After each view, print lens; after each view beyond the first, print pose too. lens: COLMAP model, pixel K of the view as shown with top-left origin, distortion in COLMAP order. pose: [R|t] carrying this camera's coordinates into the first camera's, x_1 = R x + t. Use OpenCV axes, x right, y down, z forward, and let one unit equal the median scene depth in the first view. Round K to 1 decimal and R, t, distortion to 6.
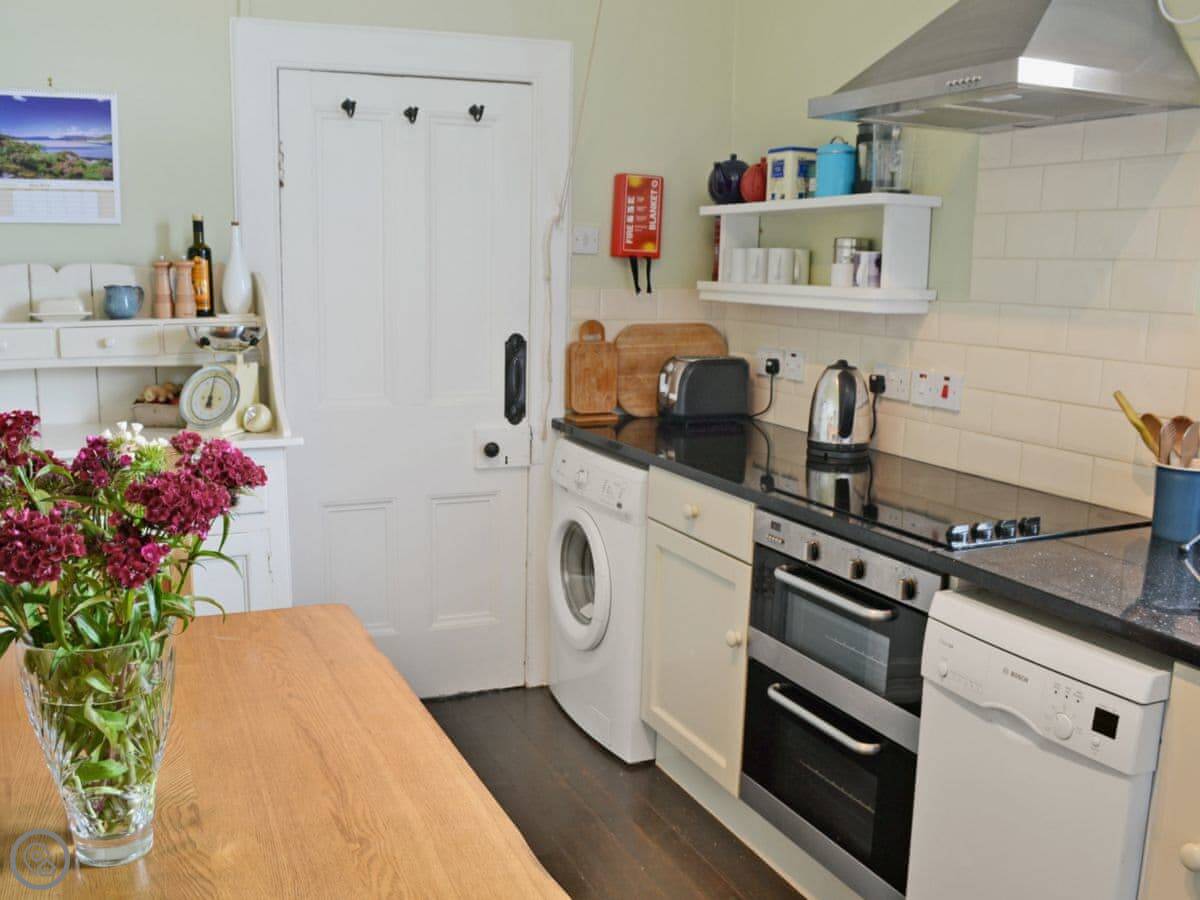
lens RADIAL K [[1108.7, 0, 597.6], [0, 1108.7, 452.1], [0, 0, 1]] dist [-0.083617, 0.000000]
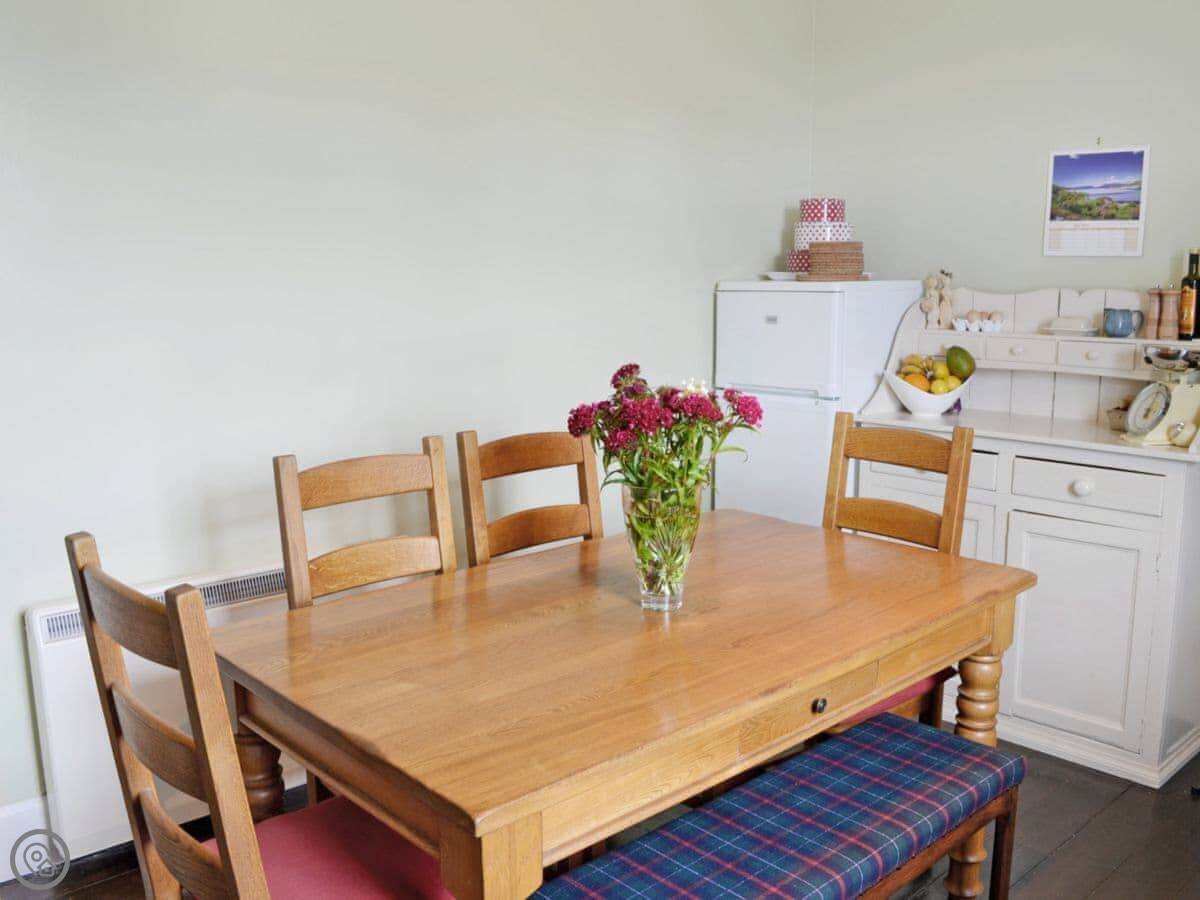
lens RADIAL K [[1108.7, 0, 599.0], [0, 1108.7, 449.4], [0, 0, 1]] dist [-0.083617, 0.000000]
pose [[0.328431, 0.139600, -0.934155, 0.497293], [-0.159658, 0.982991, 0.090765, -0.019899], [0.930936, 0.119336, 0.345133, 0.085746]]
